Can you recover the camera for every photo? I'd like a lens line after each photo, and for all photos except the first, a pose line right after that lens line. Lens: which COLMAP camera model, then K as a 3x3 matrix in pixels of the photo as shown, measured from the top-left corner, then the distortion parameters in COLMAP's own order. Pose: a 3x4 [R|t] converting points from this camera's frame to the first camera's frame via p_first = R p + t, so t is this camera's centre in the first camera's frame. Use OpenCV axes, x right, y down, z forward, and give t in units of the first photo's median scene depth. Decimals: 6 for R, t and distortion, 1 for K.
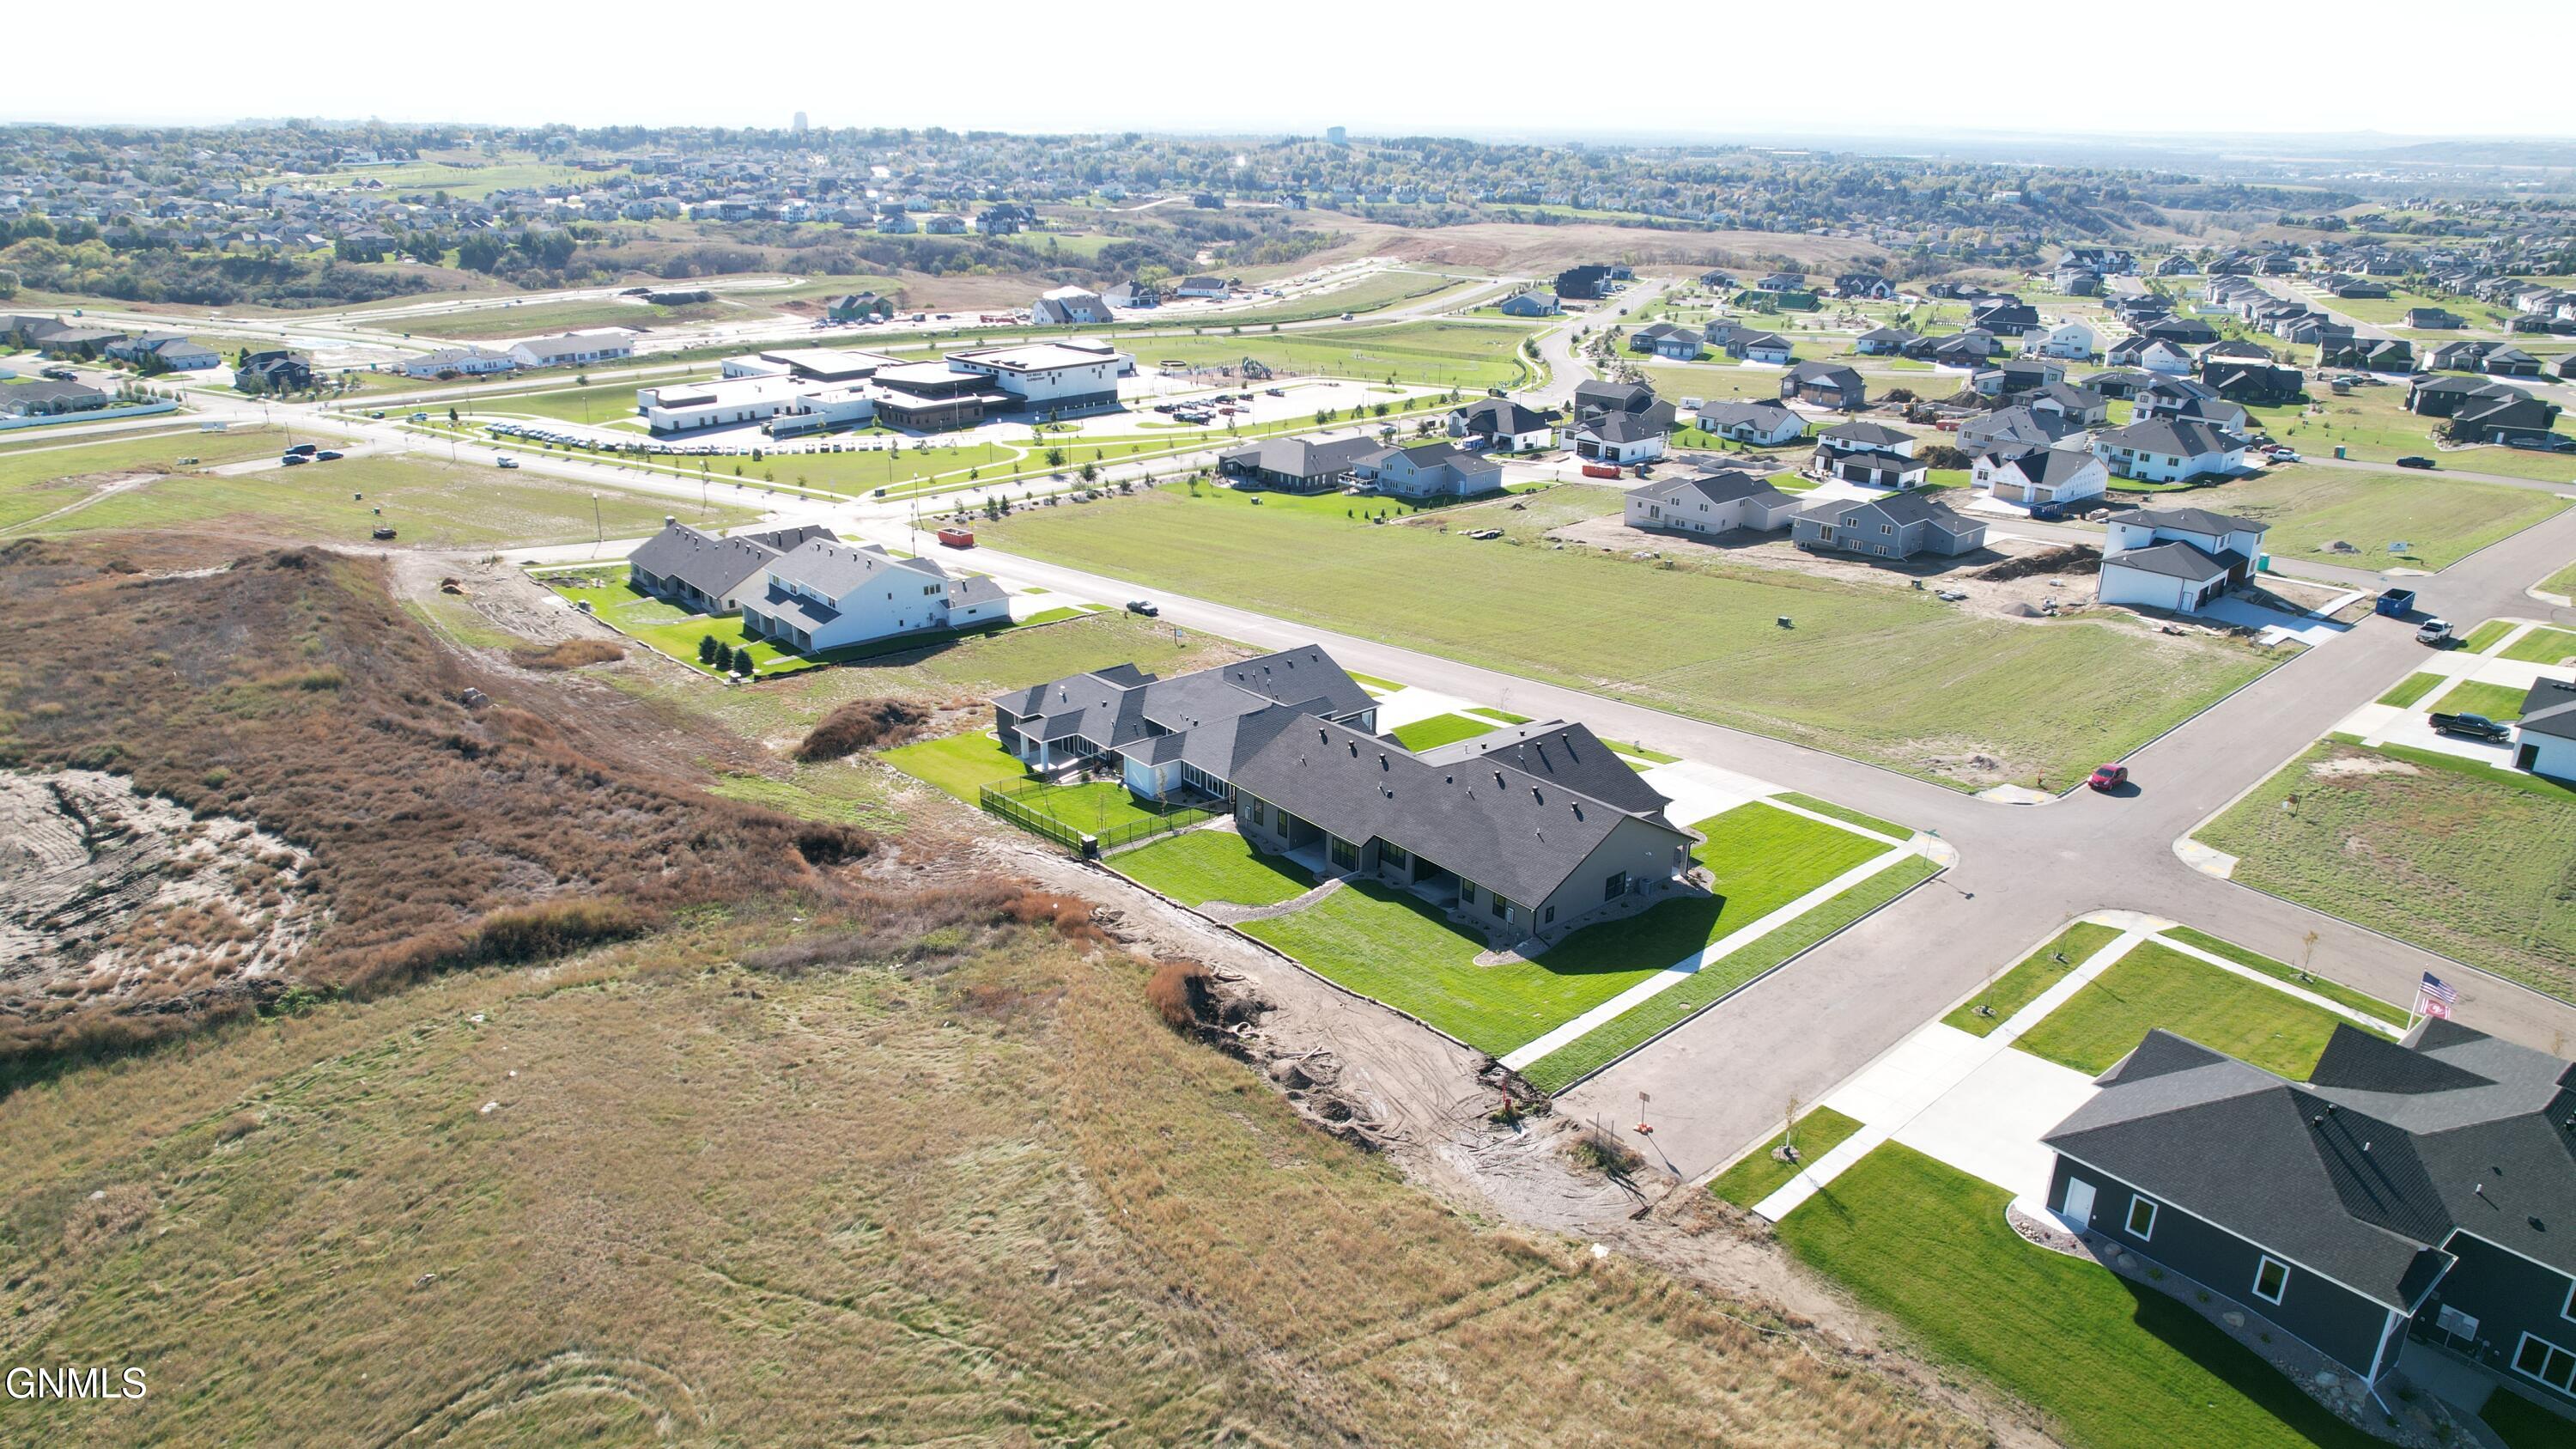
lens RADIAL K [[1643.1, 0, 1283.3], [0, 1643.1, 735.2], [0, 0, 1]] dist [-0.074704, 0.066167]
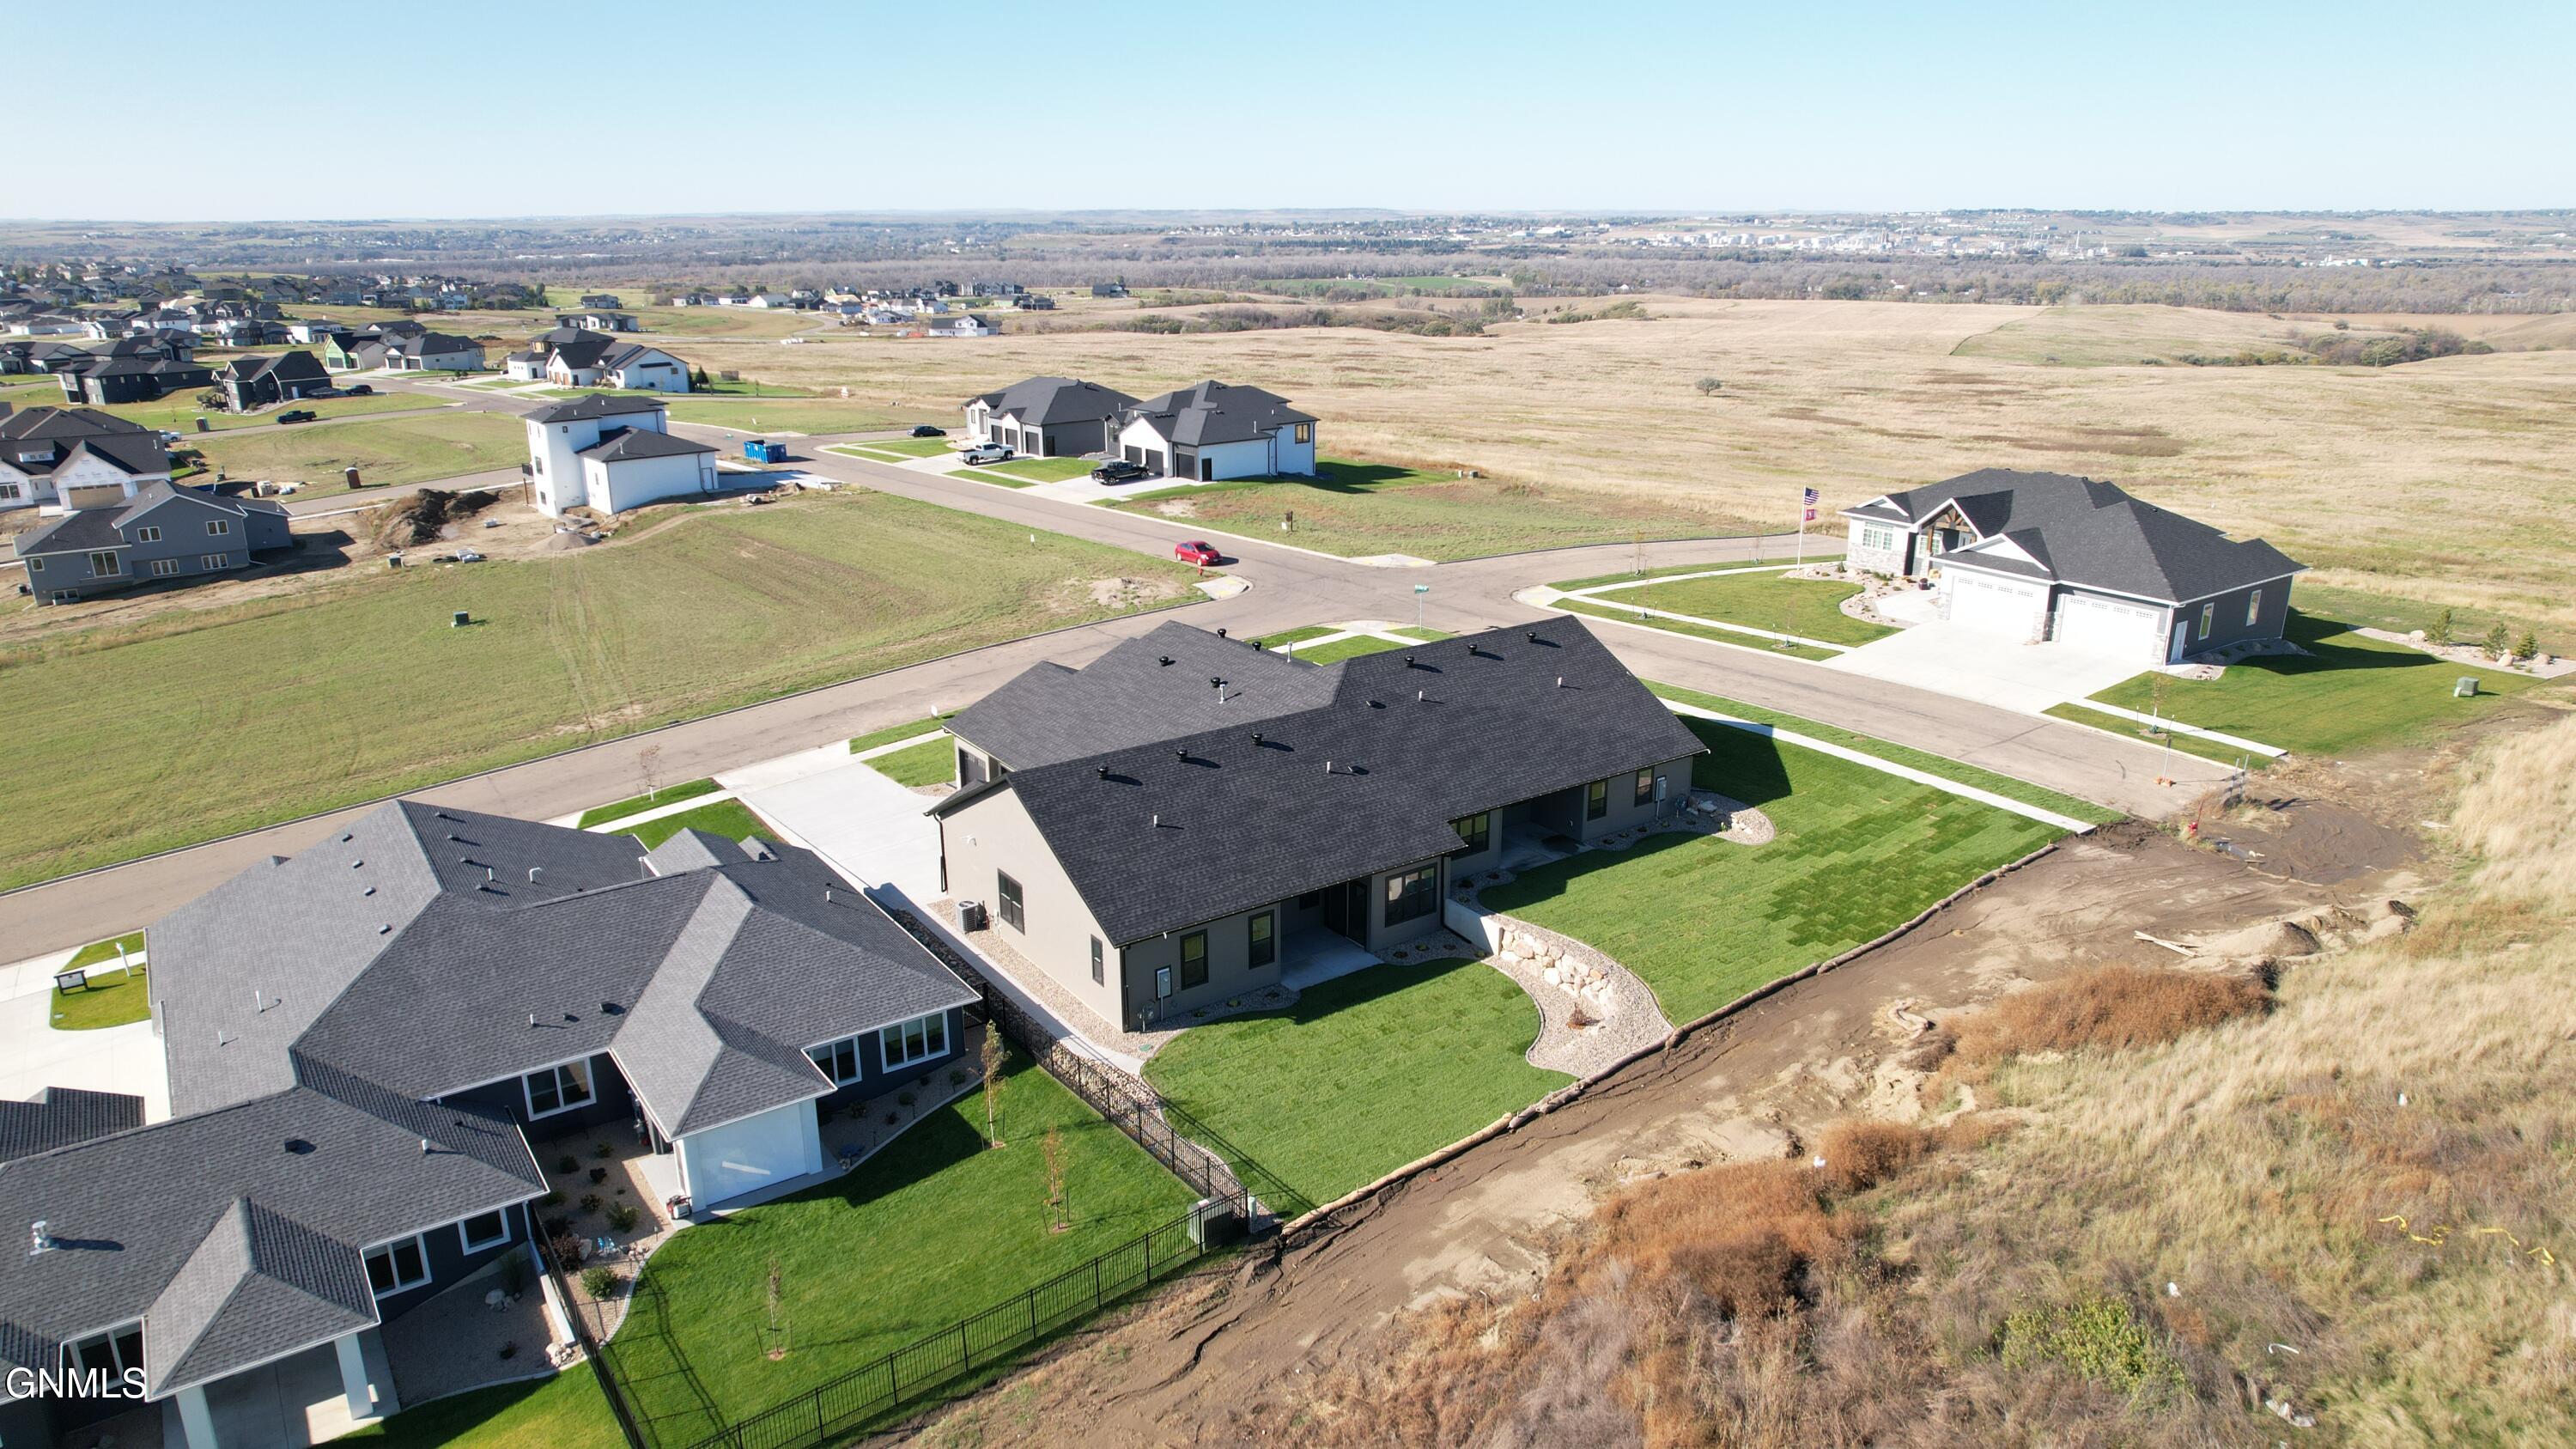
lens RADIAL K [[1643.1, 0, 1283.3], [0, 1643.1, 735.2], [0, 0, 1]] dist [-0.074704, 0.066167]
pose [[0.079364, -0.316394, 0.945302, -0.346639], [0.360580, 0.893193, 0.268680, -0.100240], [-0.929346, 0.319534, 0.184973, 0.713083]]
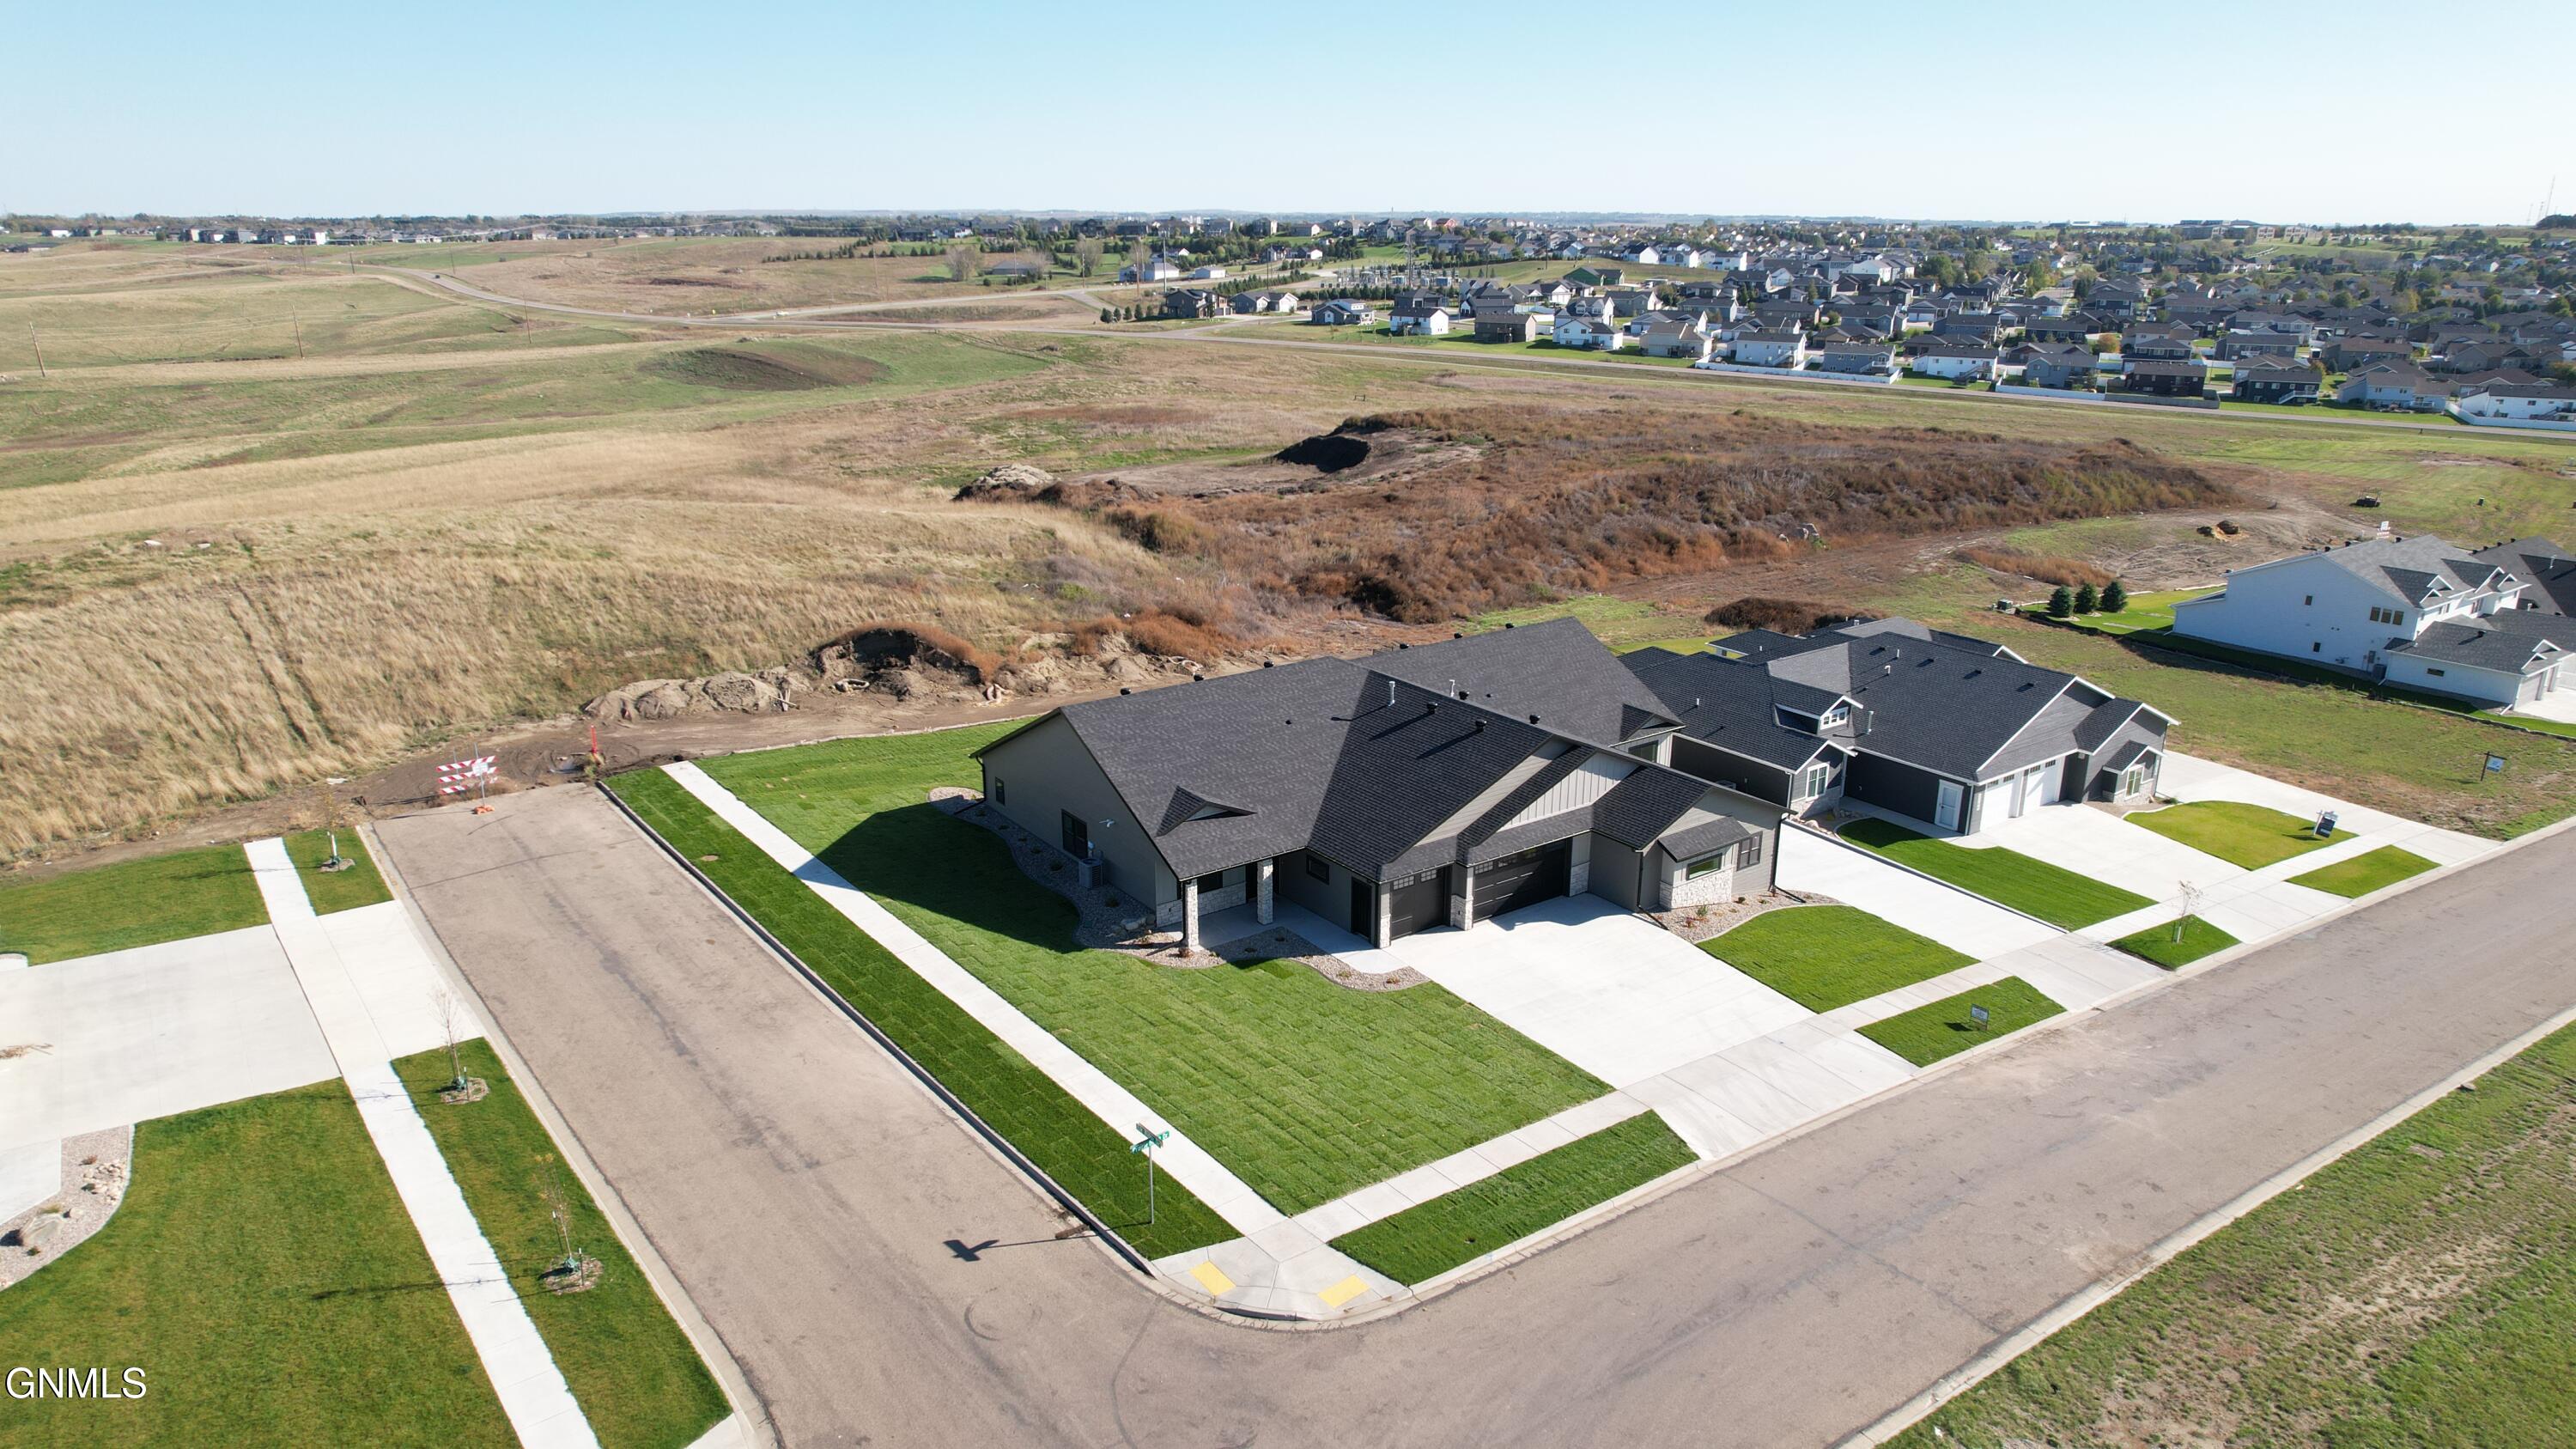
lens RADIAL K [[1643.1, 0, 1283.3], [0, 1643.1, 735.2], [0, 0, 1]] dist [-0.074704, 0.066167]
pose [[-0.070292, 0.293107, -0.953492, 0.545426], [-0.356388, 0.885391, 0.298446, -0.104026], [0.931690, 0.360791, 0.042224, 0.749677]]
